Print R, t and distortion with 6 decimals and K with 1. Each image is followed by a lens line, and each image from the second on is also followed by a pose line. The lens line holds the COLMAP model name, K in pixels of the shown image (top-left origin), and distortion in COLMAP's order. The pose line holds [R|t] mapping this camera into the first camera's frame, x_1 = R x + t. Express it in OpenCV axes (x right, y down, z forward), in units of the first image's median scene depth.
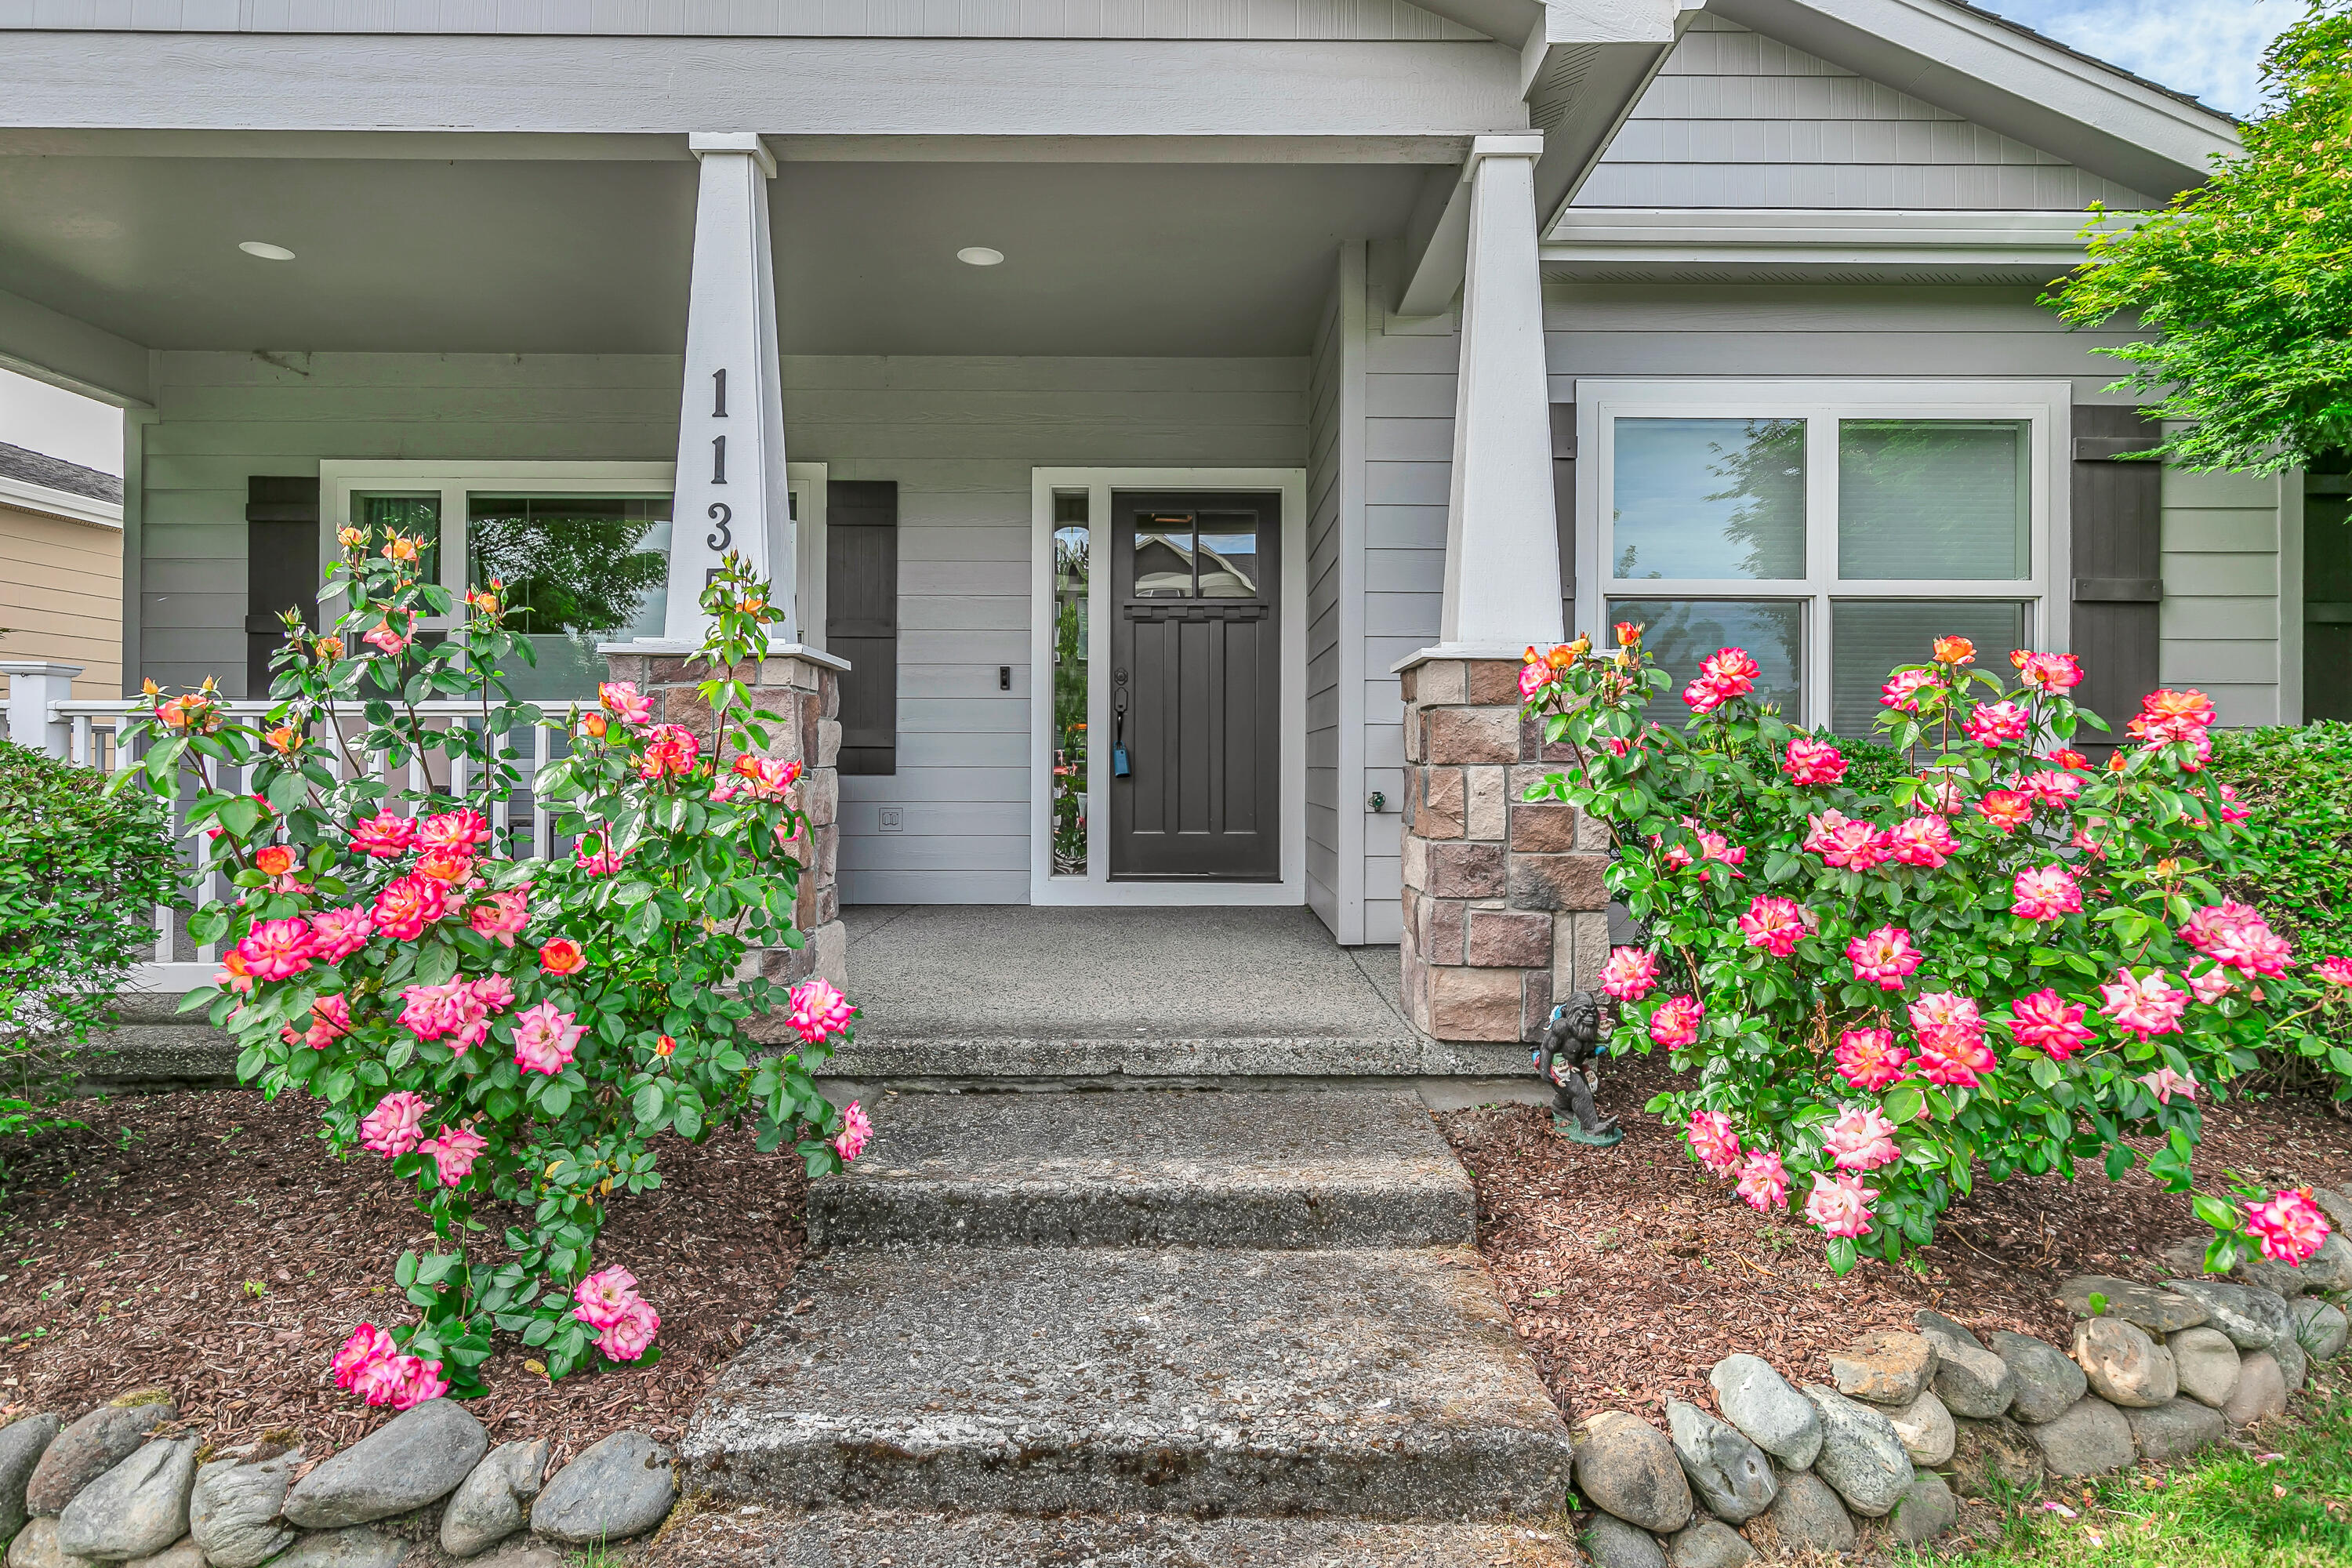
lens RADIAL K [[1242.6, 0, 1253.5], [0, 1242.6, 774.3], [0, 0, 1]] dist [0.015294, -0.000164]
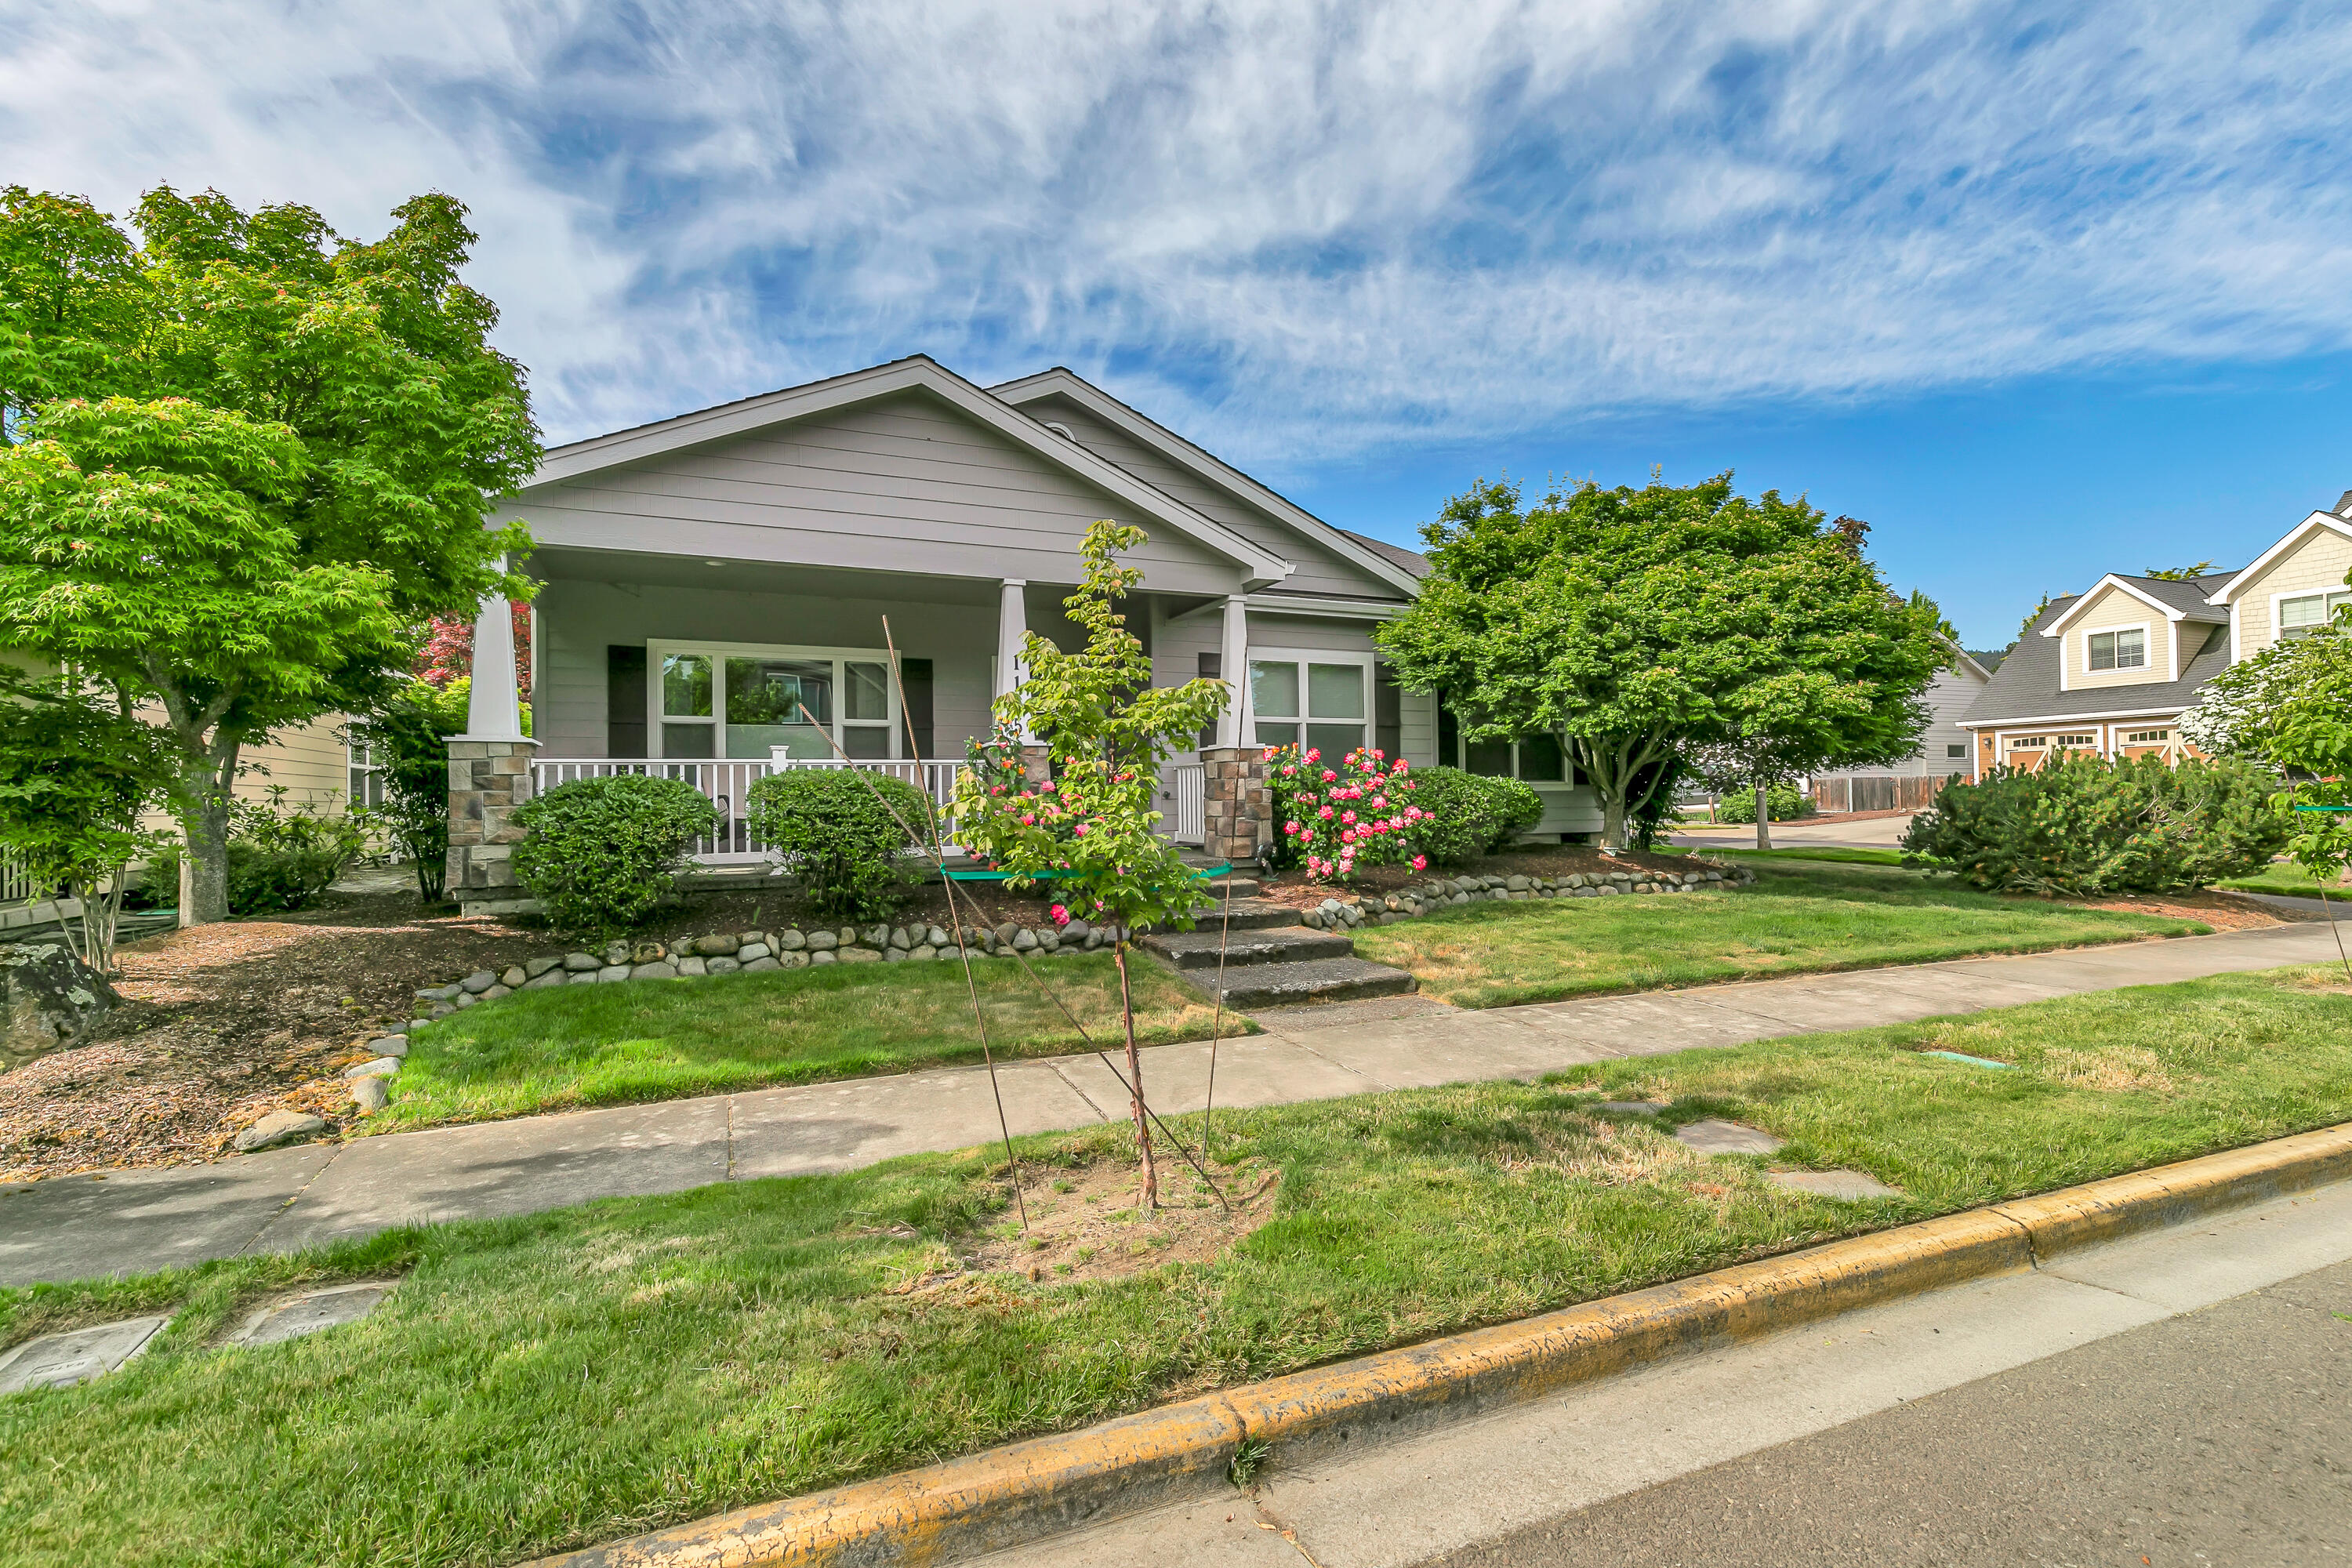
lens RADIAL K [[1071.3, 0, 1134.4], [0, 1071.3, 805.8], [0, 0, 1]] dist [0.005384, 0.000739]
pose [[0.929442, -0.015831, 0.368628, -1.217224], [0.016741, 0.999860, 0.000728, 0.063319], [-0.368588, 0.005494, 0.929577, -1.716517]]
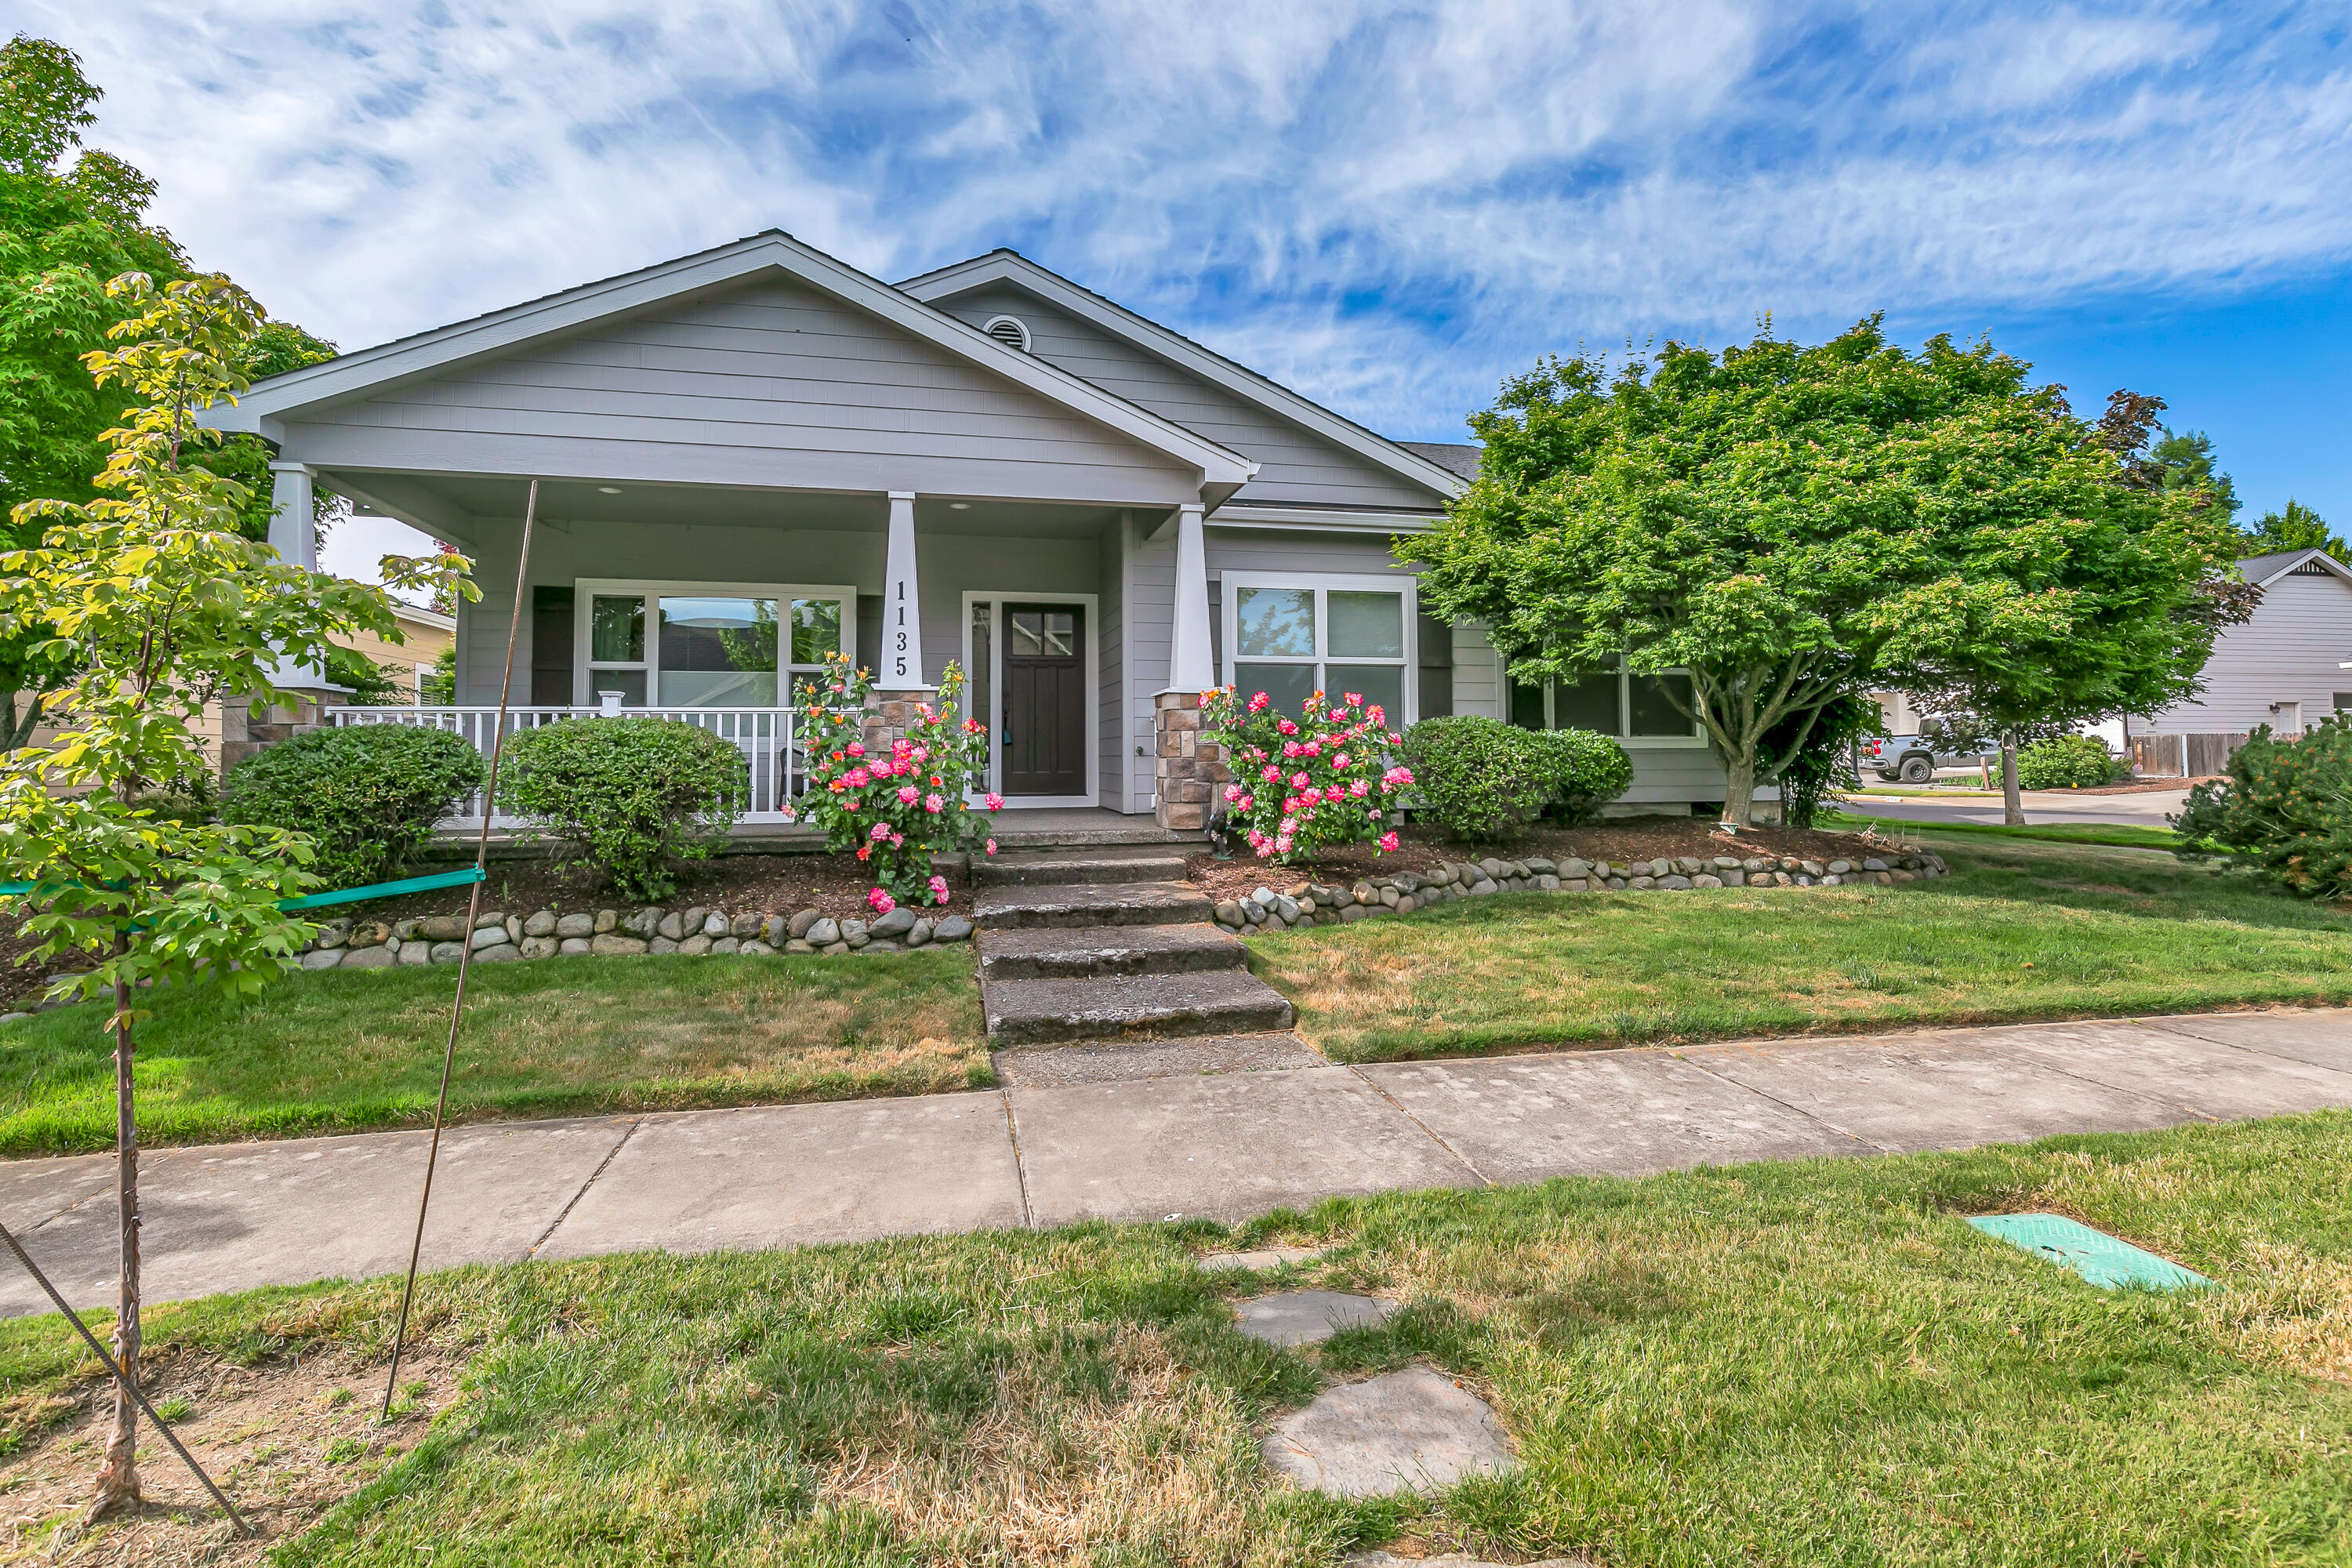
lens RADIAL K [[1072.0, 0, 1176.0], [0, 1072.0, 765.5], [0, 0, 1]] dist [0.007073, 0.000034]
pose [[0.982506, -0.009669, 0.185981, -0.291663], [0.009444, 0.999953, 0.002097, 0.066779], [-0.185993, -0.000304, 0.982551, -1.382670]]
